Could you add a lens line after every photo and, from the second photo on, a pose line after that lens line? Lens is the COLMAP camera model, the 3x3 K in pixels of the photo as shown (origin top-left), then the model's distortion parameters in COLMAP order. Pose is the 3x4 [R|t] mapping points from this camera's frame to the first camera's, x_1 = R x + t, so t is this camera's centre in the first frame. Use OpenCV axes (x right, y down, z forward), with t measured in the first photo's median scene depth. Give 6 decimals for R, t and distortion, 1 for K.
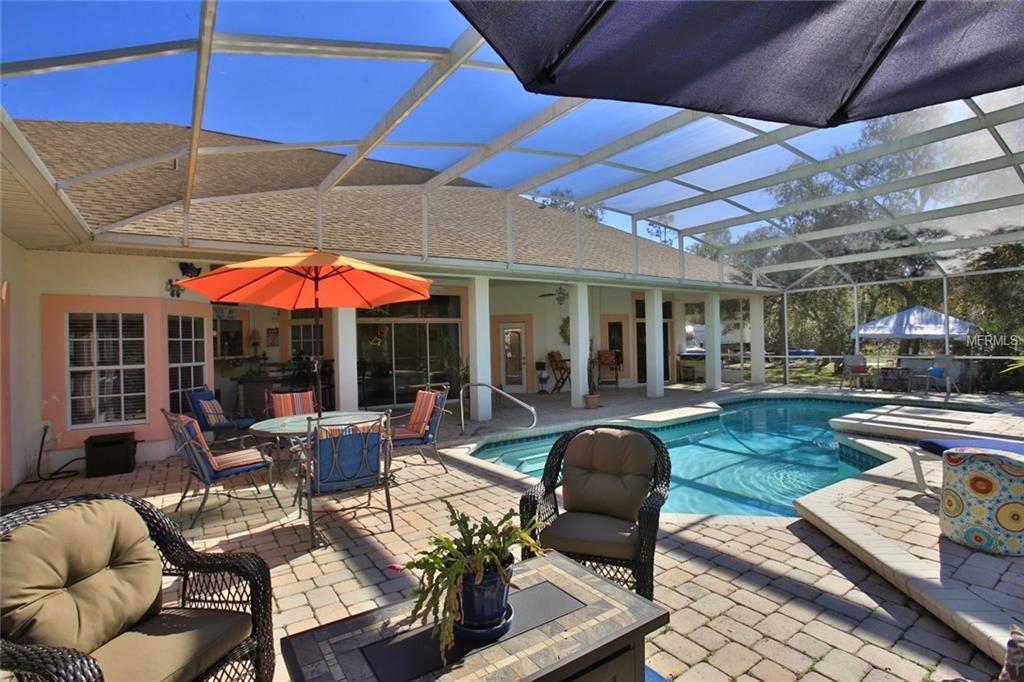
lens RADIAL K [[501.0, 0, 512.0], [0, 501.0, 341.0], [0, 0, 1]] dist [-0.003912, 0.000545]
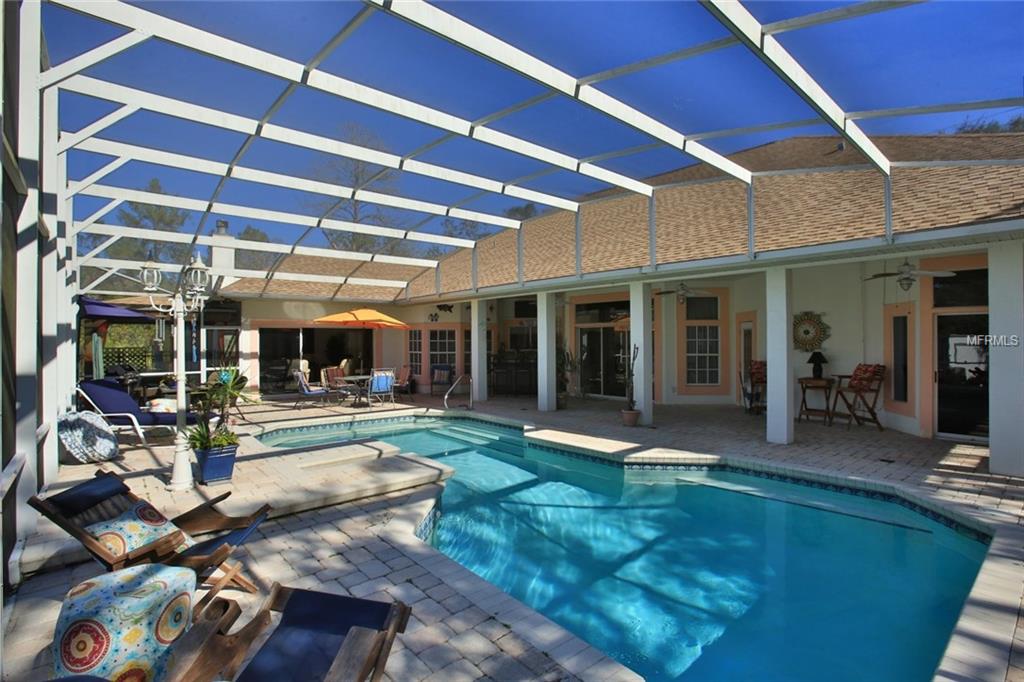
lens RADIAL K [[501.0, 0, 512.0], [0, 501.0, 341.0], [0, 0, 1]] dist [-0.003912, 0.000545]
pose [[0.124682, 0.018399, -0.992026, 1.129187], [-0.005106, 0.999827, 0.017902, -0.032124], [0.992184, 0.002833, 0.124754, 0.775734]]
